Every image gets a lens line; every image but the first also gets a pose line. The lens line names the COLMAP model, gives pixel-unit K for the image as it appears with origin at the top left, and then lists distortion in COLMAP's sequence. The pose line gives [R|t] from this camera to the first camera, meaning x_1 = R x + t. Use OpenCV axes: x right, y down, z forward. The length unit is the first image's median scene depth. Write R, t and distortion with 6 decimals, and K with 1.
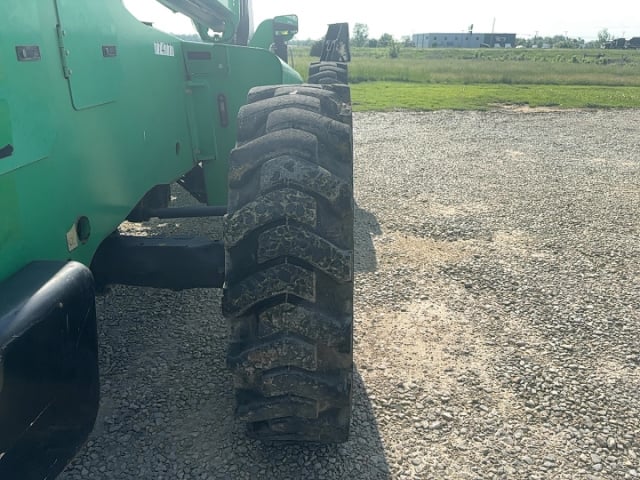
lens RADIAL K [[485.6, 0, 320.0], [0, 485.6, 240.0], [0, 0, 1]] dist [0.050075, -0.064656]
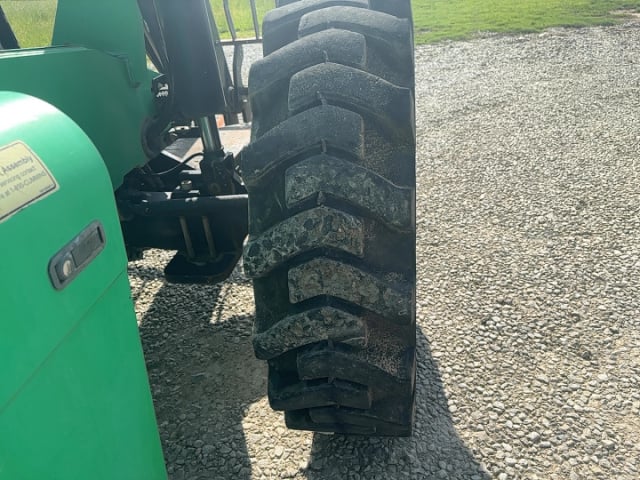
lens RADIAL K [[485.6, 0, 320.0], [0, 485.6, 240.0], [0, 0, 1]] dist [0.050075, -0.064656]
pose [[0.991087, -0.018945, -0.131863, 0.016526], [0.037478, 0.989509, 0.139526, -0.085275], [0.127837, -0.143224, 0.981399, 0.253114]]
